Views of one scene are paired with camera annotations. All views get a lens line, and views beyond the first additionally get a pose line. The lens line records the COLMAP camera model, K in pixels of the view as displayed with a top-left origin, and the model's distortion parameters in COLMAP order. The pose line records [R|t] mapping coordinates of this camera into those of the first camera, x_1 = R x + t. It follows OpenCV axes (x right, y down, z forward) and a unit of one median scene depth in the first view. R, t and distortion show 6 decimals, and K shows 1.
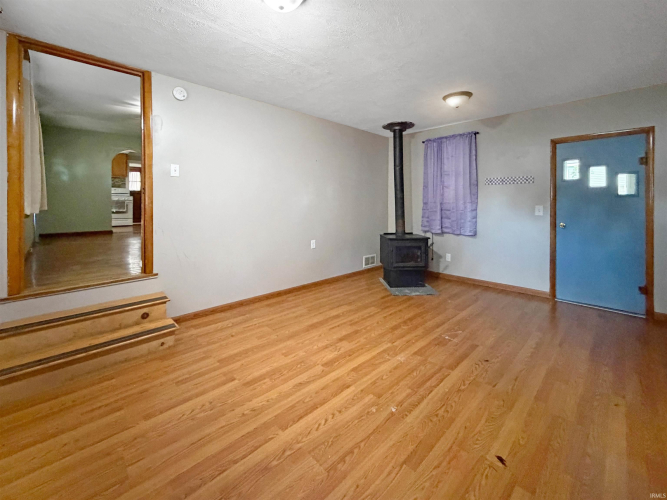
lens RADIAL K [[280.7, 0, 336.7], [0, 280.7, 248.0], [0, 0, 1]] dist [-0.000463, -0.000032]
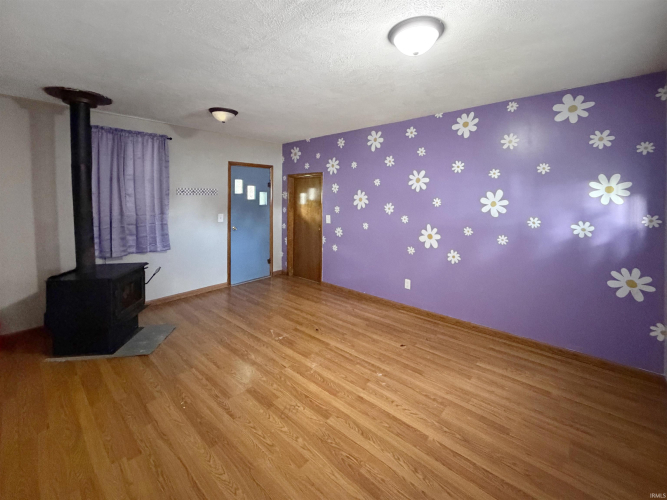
lens RADIAL K [[280.7, 0, 336.7], [0, 280.7, 248.0], [0, 0, 1]] dist [-0.000463, -0.000032]
pose [[-0.060808, -0.185771, 0.980710, -0.822005], [0.152354, 0.969288, 0.193054, -0.269816], [-0.986454, 0.161154, -0.030638, 0.911587]]
